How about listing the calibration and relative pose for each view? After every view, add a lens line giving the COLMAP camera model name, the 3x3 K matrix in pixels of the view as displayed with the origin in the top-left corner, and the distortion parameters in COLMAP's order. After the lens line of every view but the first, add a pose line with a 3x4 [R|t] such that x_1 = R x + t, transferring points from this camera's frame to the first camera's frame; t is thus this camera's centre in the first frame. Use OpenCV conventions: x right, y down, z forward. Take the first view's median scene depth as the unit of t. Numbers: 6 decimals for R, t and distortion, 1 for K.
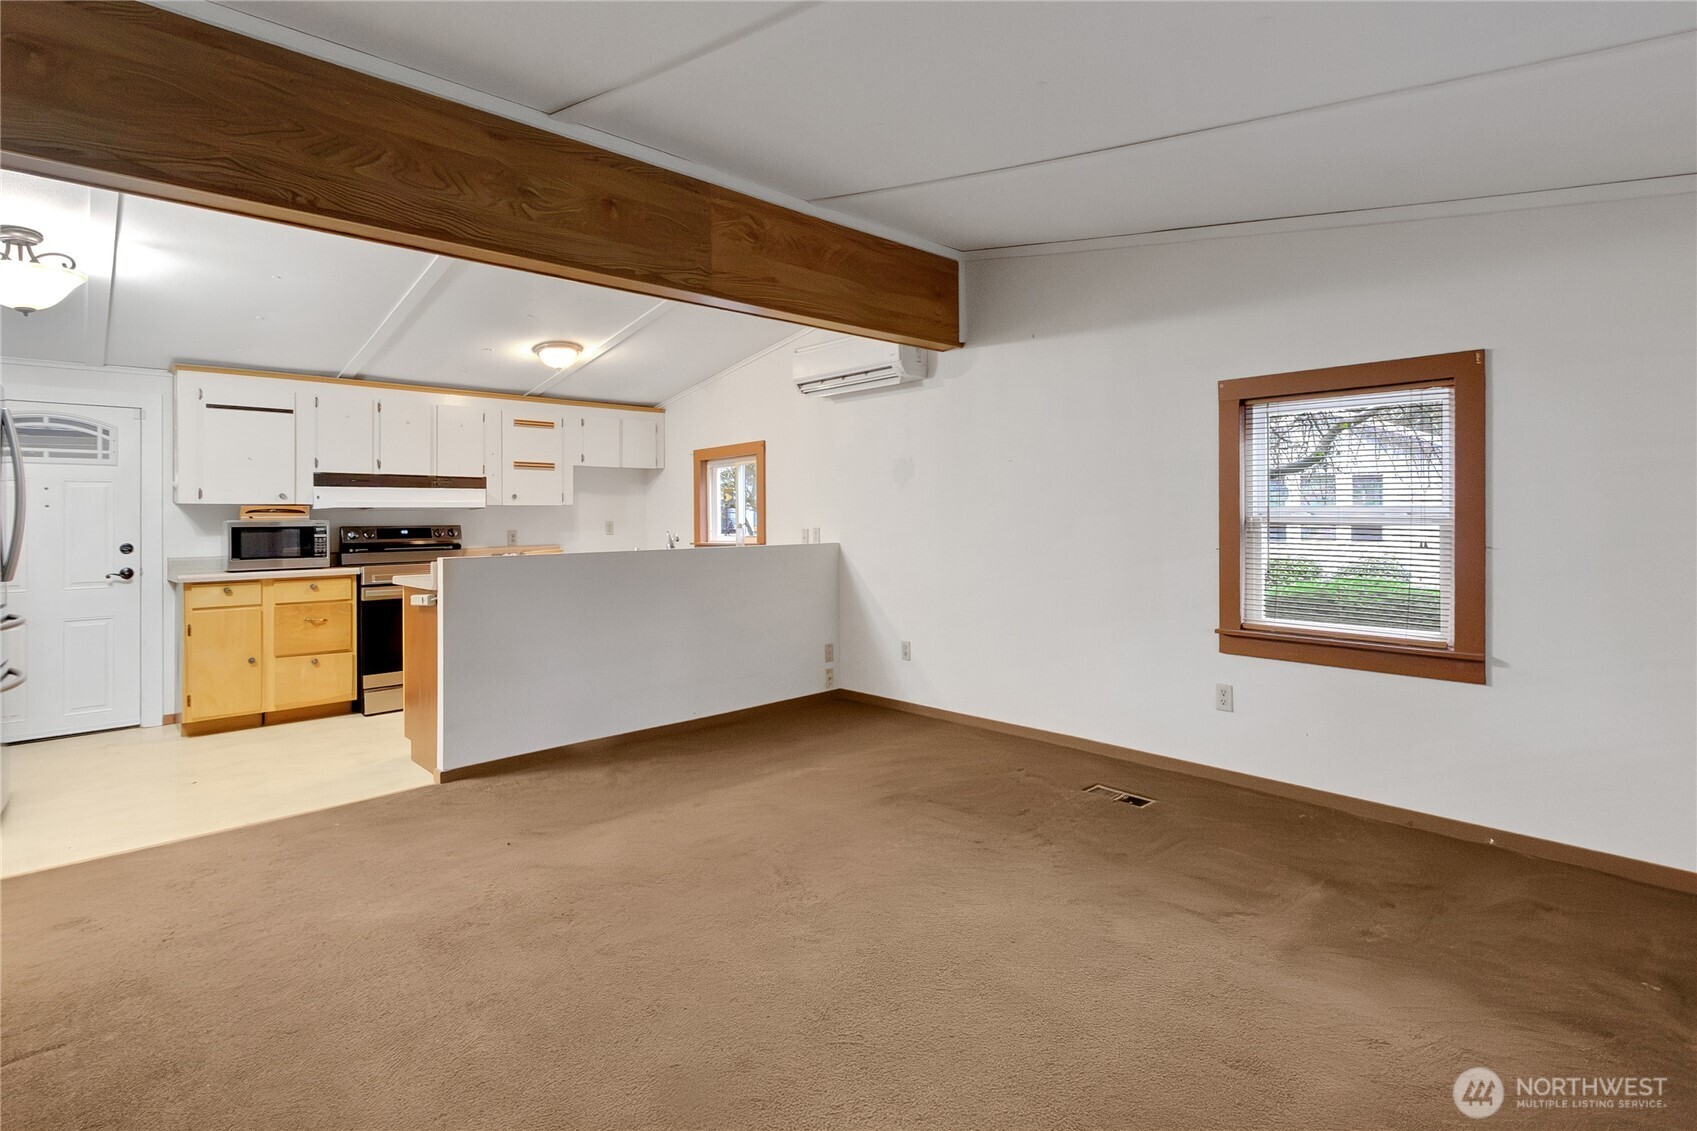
lens RADIAL K [[800.7, 0, 834.7], [0, 800.7, 504.4], [0, 0, 1]] dist [0.009057, -0.002663]
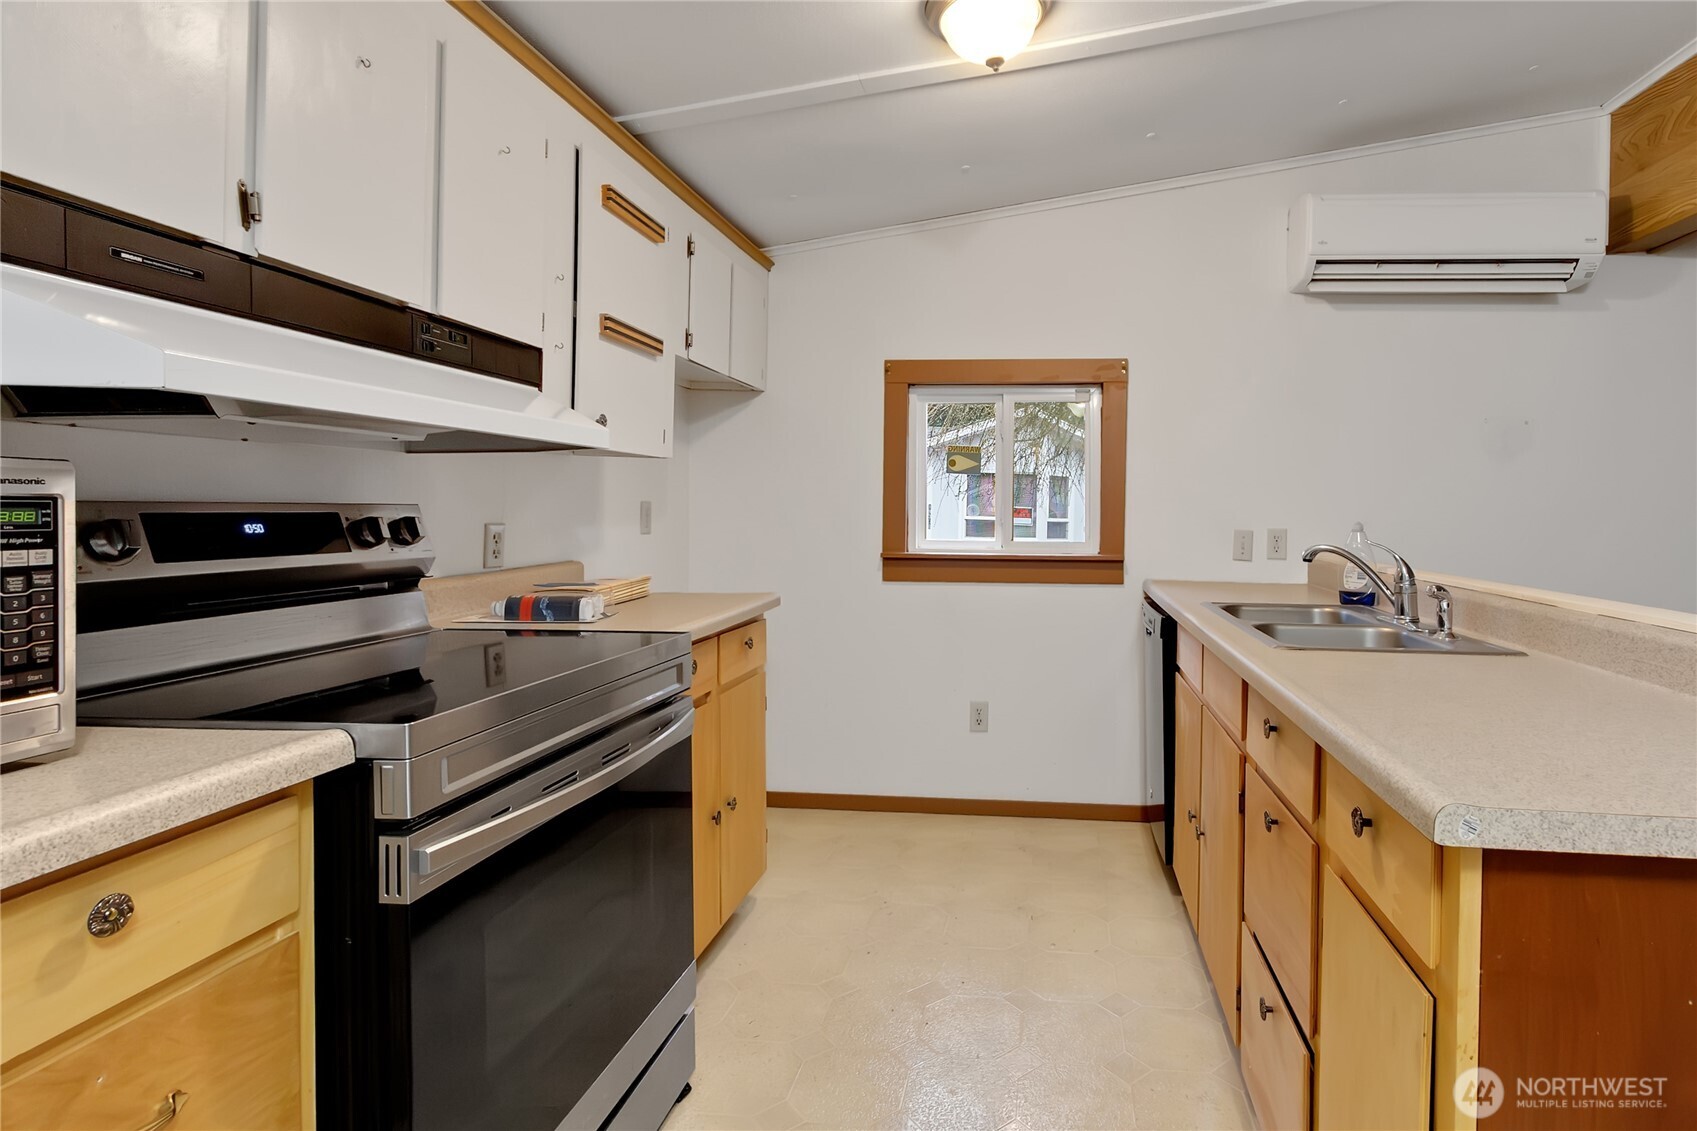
lens RADIAL K [[848.6, 0, 995.7], [0, 848.6, 519.2], [0, 0, 1]] dist [-0.003666, -0.001536]
pose [[0.740750, 0.016091, 0.671588, -0.615532], [-0.037428, 0.999149, 0.017343, 0.021491], [-0.670737, -0.037983, 0.740722, 0.761472]]
